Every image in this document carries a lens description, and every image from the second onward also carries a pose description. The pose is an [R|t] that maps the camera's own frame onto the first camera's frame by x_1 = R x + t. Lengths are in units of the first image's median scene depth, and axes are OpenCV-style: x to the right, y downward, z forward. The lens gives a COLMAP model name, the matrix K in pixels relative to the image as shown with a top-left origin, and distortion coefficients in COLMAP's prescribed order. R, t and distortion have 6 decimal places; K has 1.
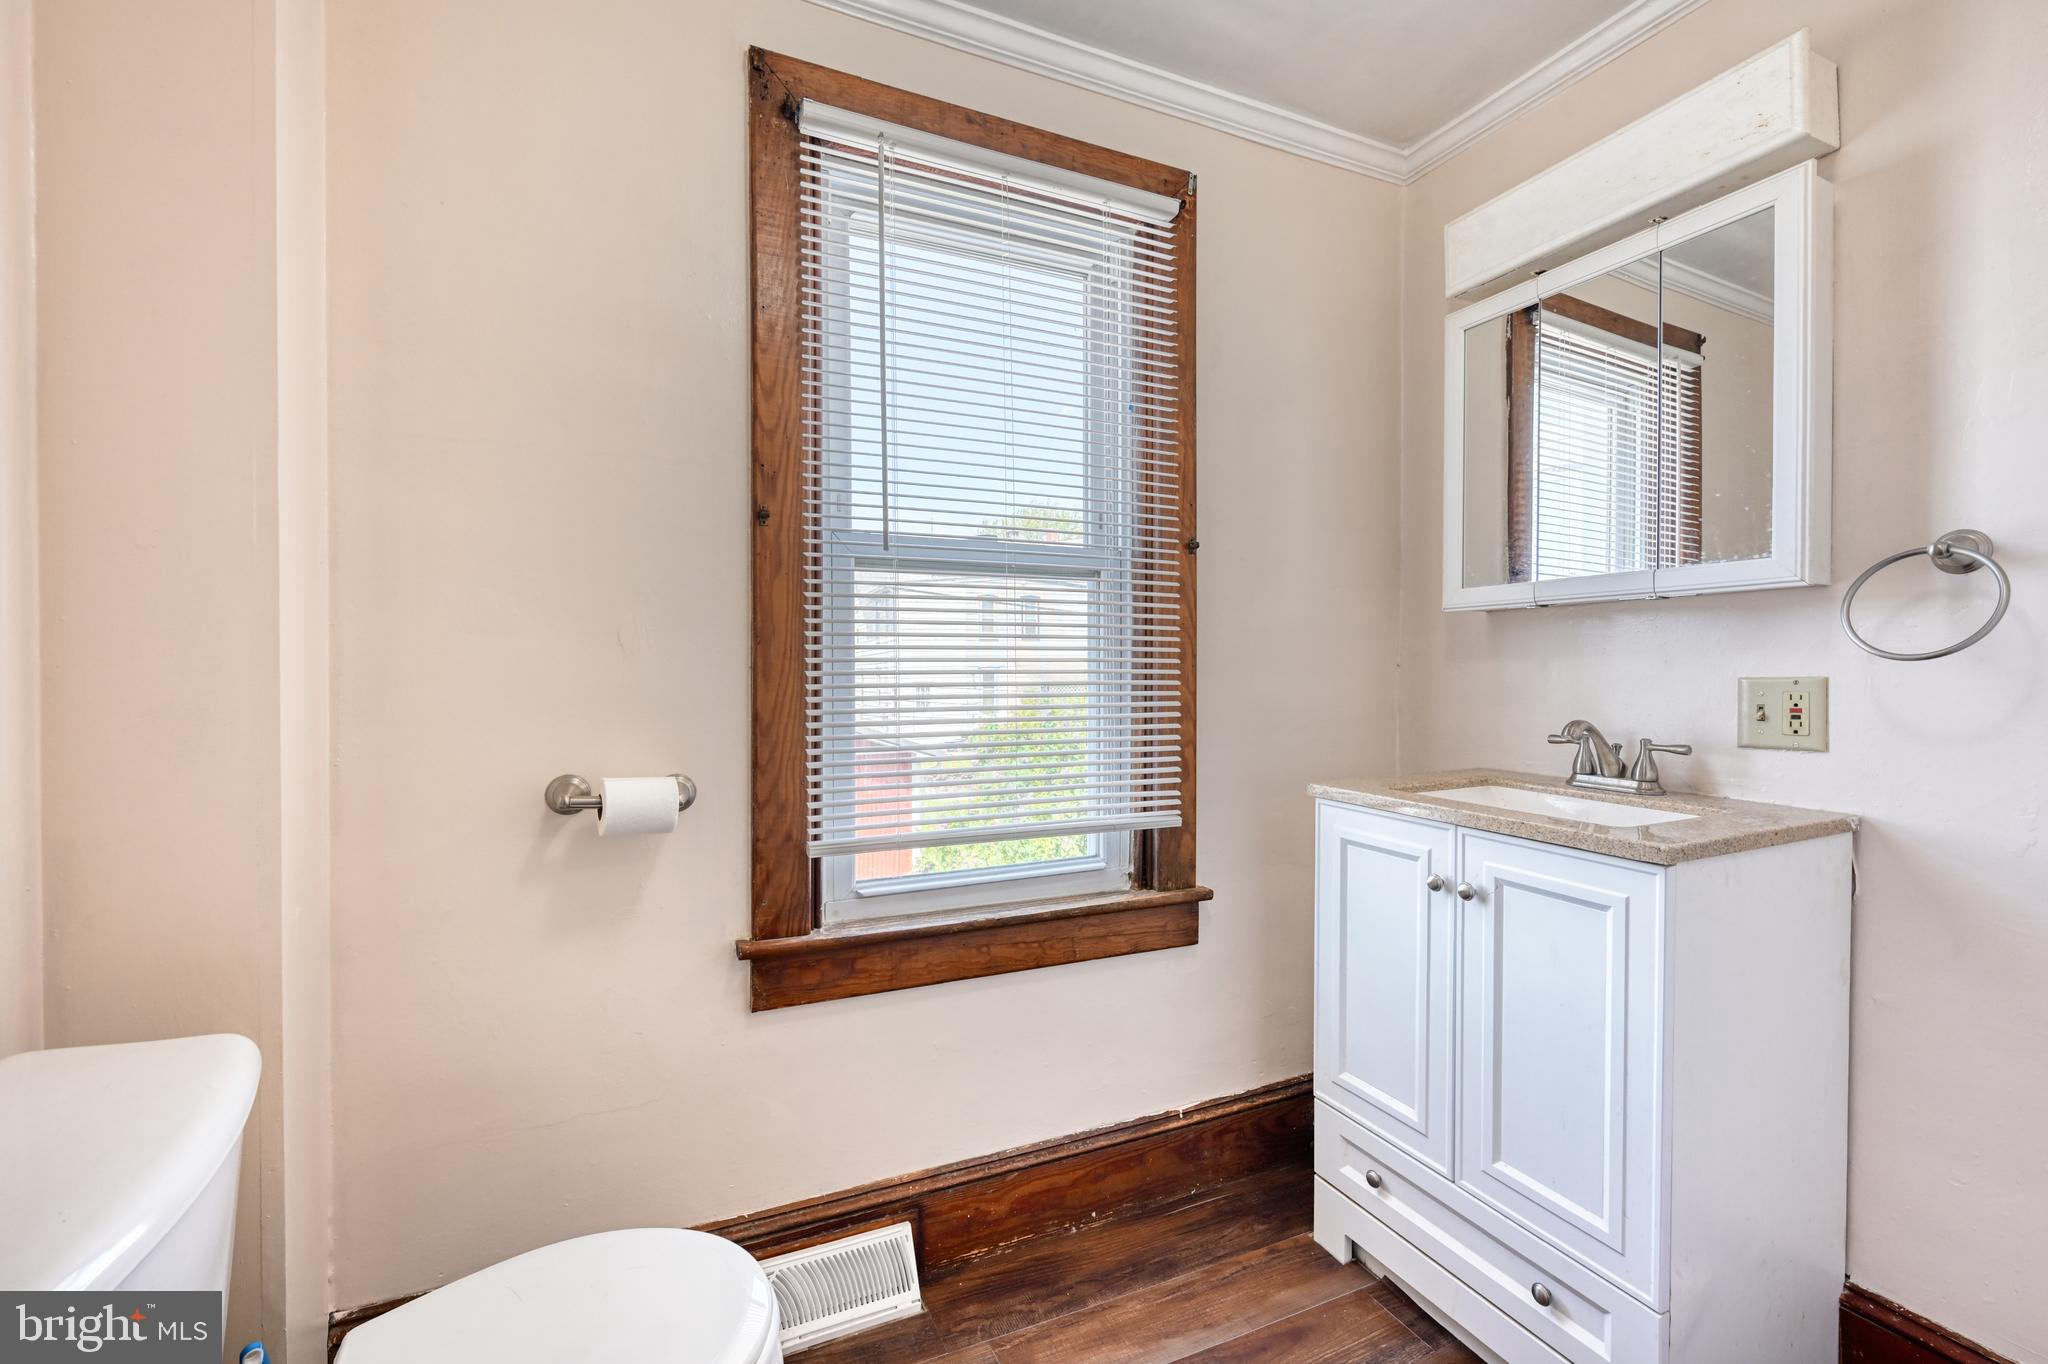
lens RADIAL K [[869.7, 0, 1024.9], [0, 869.7, 674.2], [0, 0, 1]] dist [-0.003133, 0.000346]
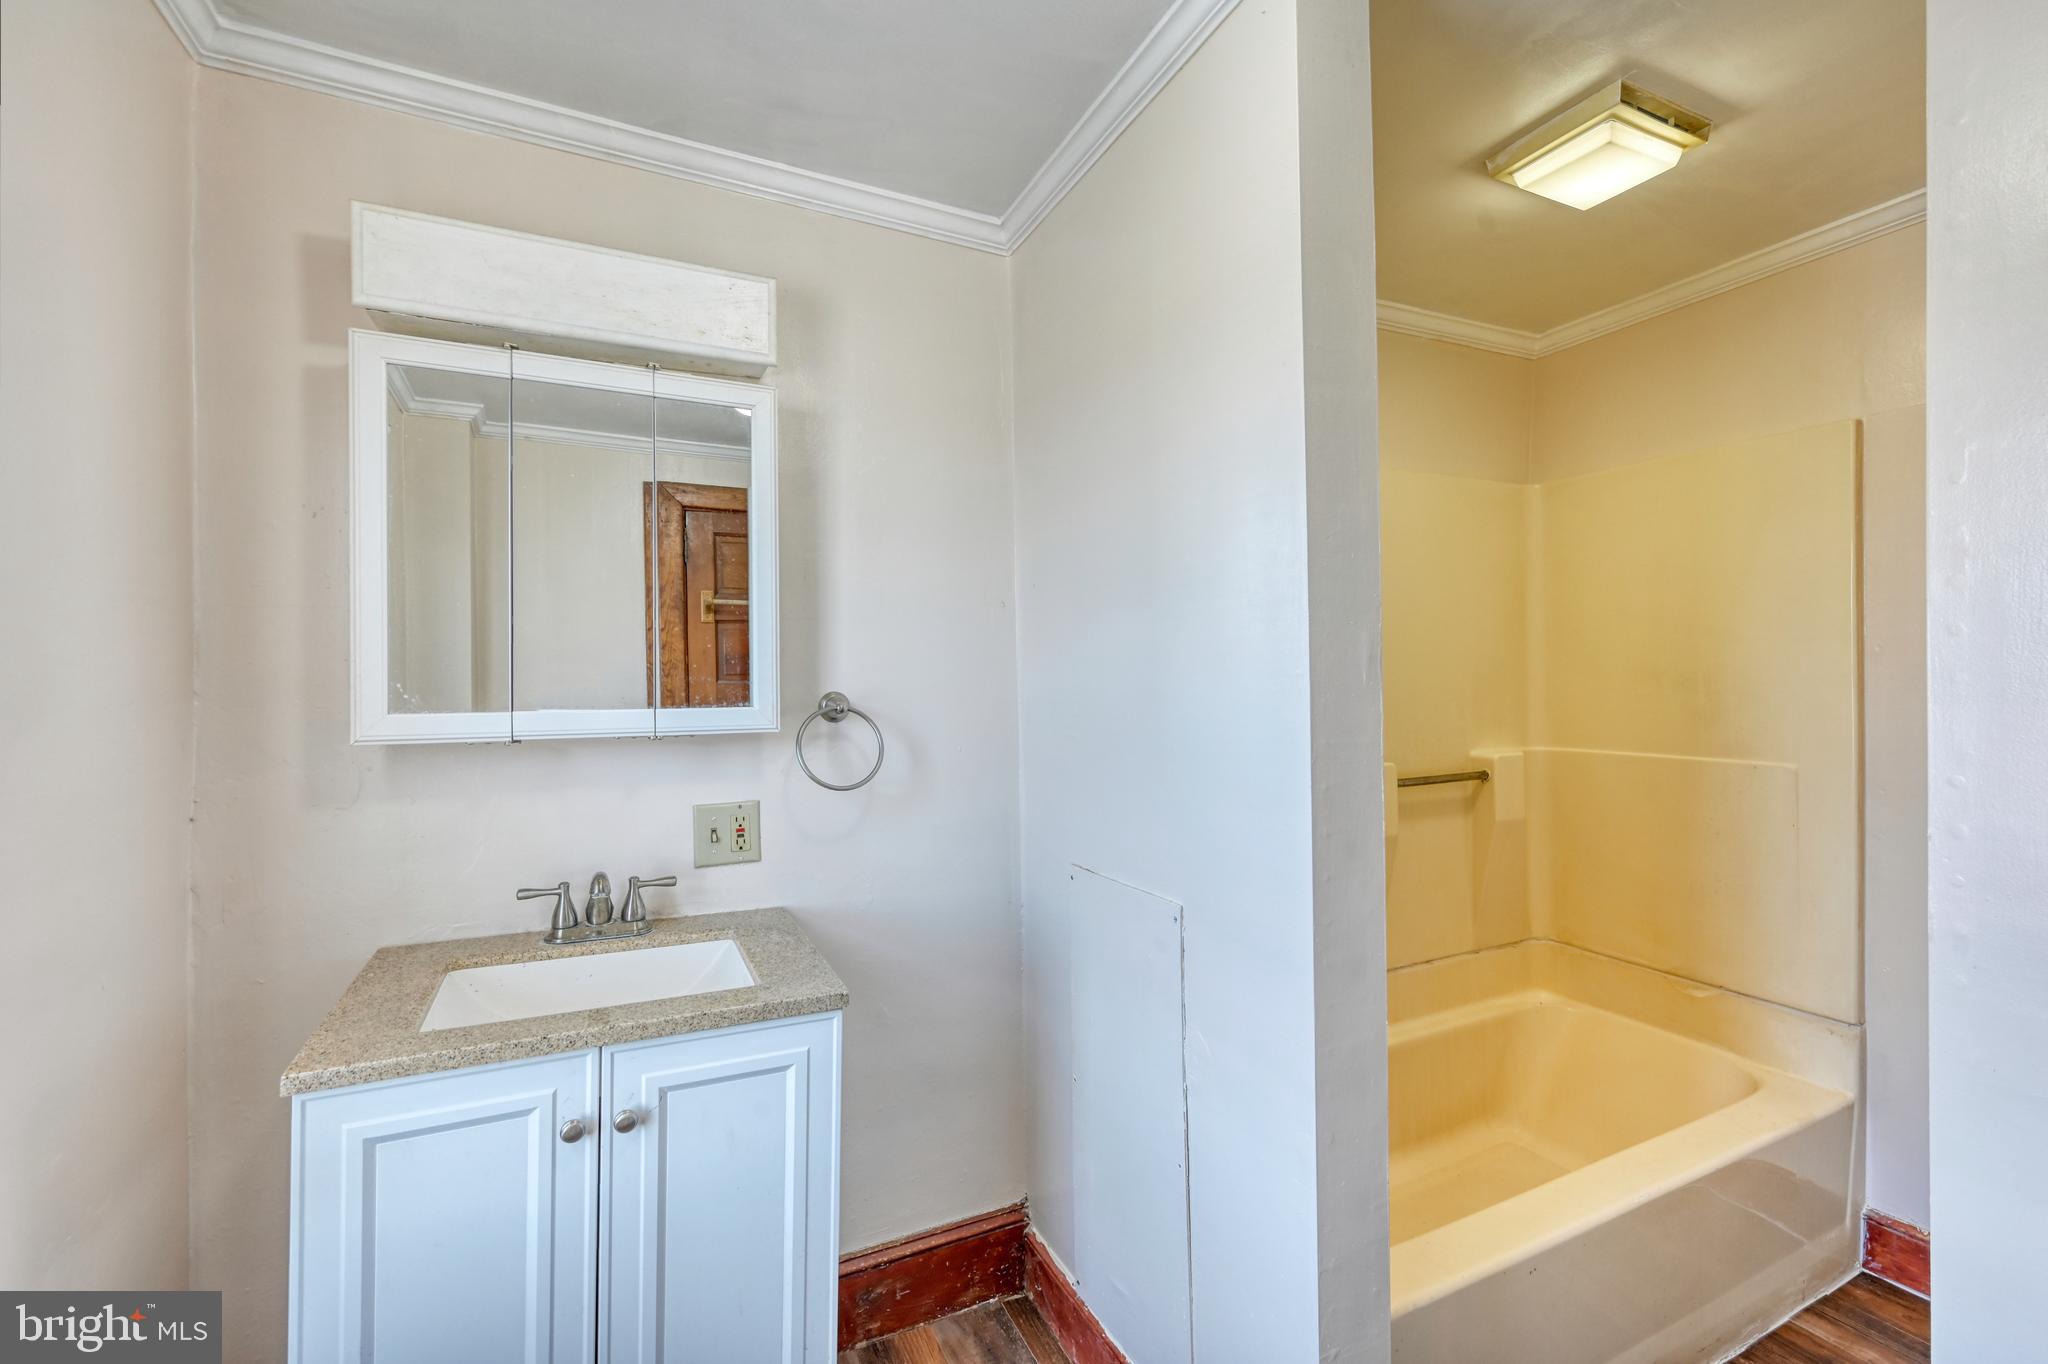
lens RADIAL K [[869.7, 0, 1028.7], [0, 869.7, 681.1], [0, 0, 1]] dist [-0.003133, 0.000346]
pose [[-0.017853, -0.002523, 0.999837, -0.309771], [0.008550, 0.999960, 0.002676, -0.160511], [-0.999804, 0.008597, -0.017831, 0.611188]]
